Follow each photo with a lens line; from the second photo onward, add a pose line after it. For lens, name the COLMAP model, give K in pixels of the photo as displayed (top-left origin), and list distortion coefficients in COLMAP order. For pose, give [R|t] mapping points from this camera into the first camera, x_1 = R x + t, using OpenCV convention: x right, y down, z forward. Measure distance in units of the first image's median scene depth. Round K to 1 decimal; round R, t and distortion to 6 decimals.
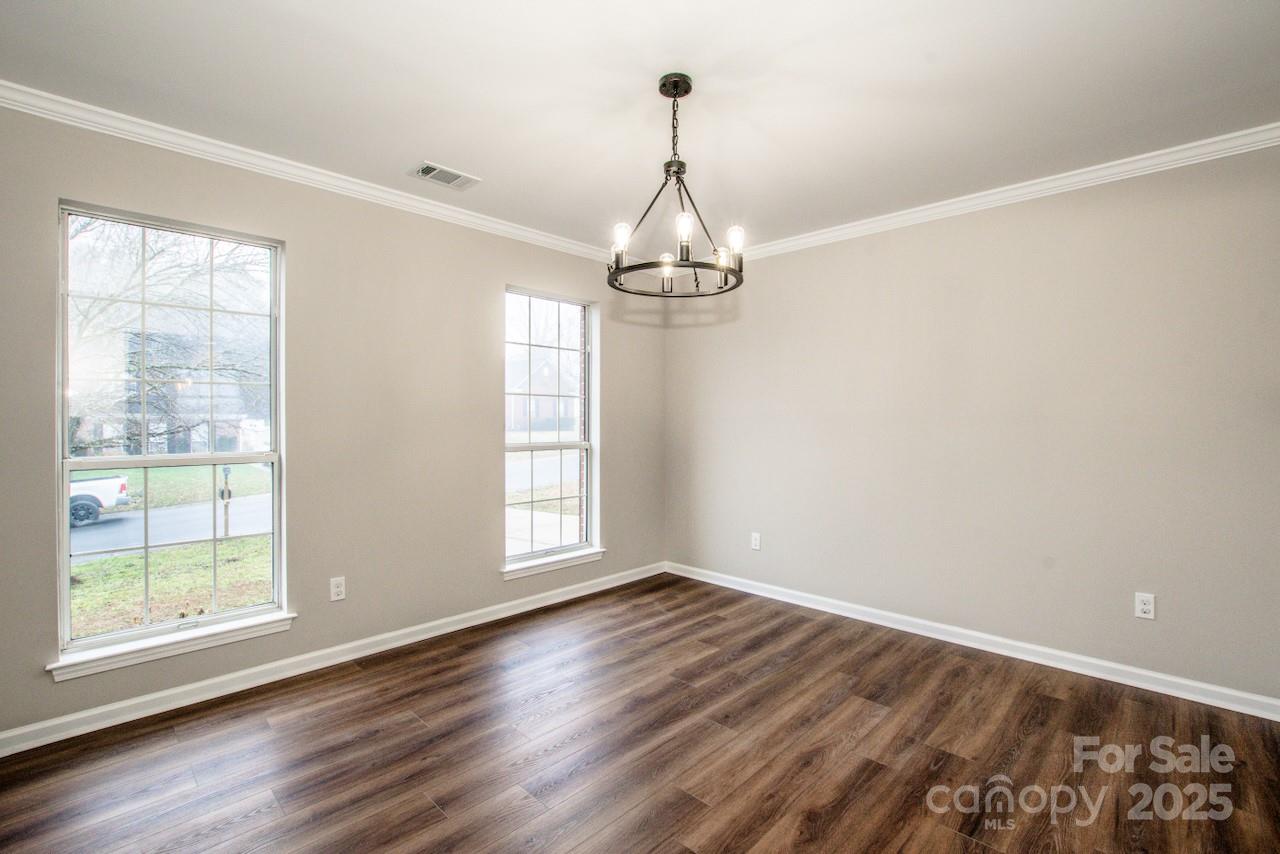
lens RADIAL K [[572.9, 0, 640.0], [0, 572.9, 427.0], [0, 0, 1]] dist [-0.001703, -0.000046]
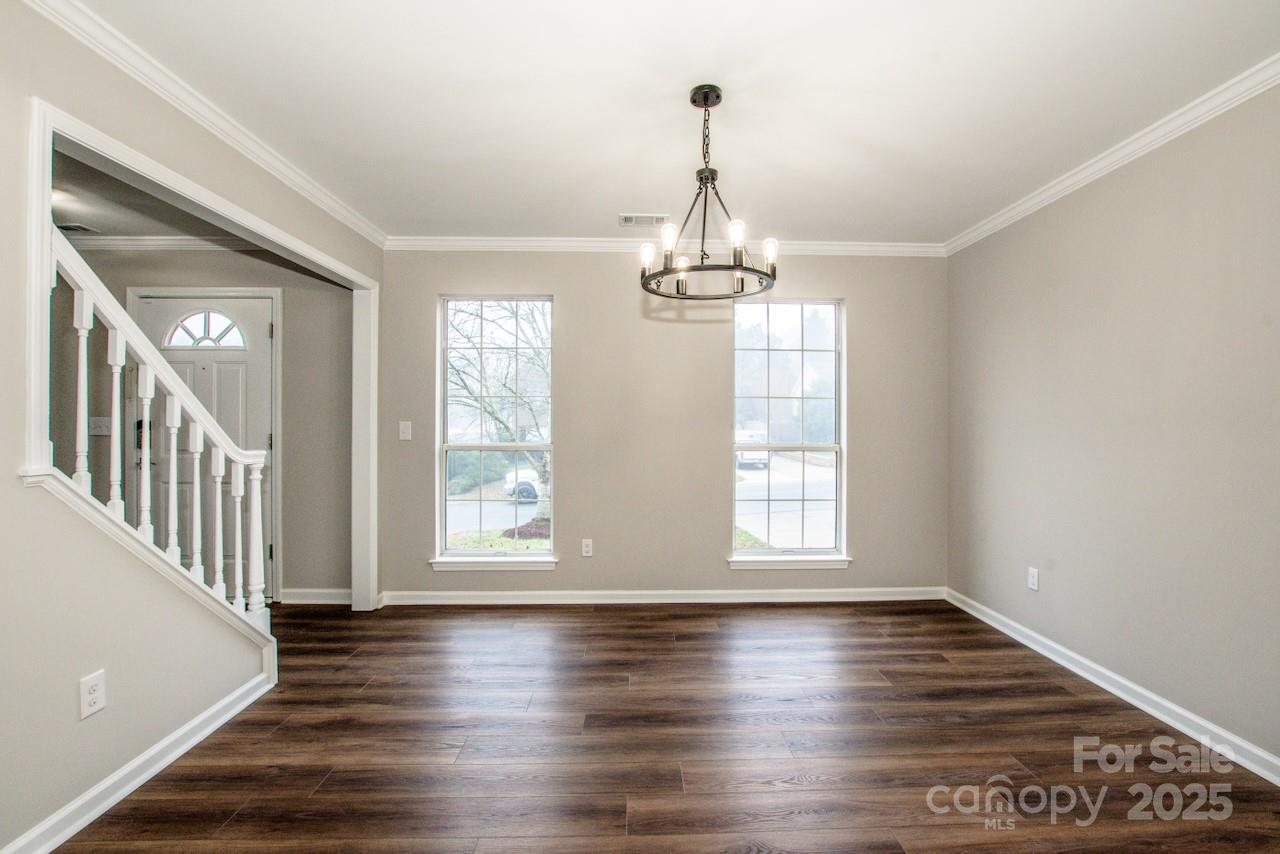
lens RADIAL K [[574.9, 0, 653.0], [0, 574.9, 428.7], [0, 0, 1]] dist [-0.021059, 0.000830]
pose [[0.723118, 0.006314, -0.690696, 0.401746], [-0.006905, 0.999974, 0.001911, 0.000988], [0.690690, 0.003387, 0.723143, 0.108548]]
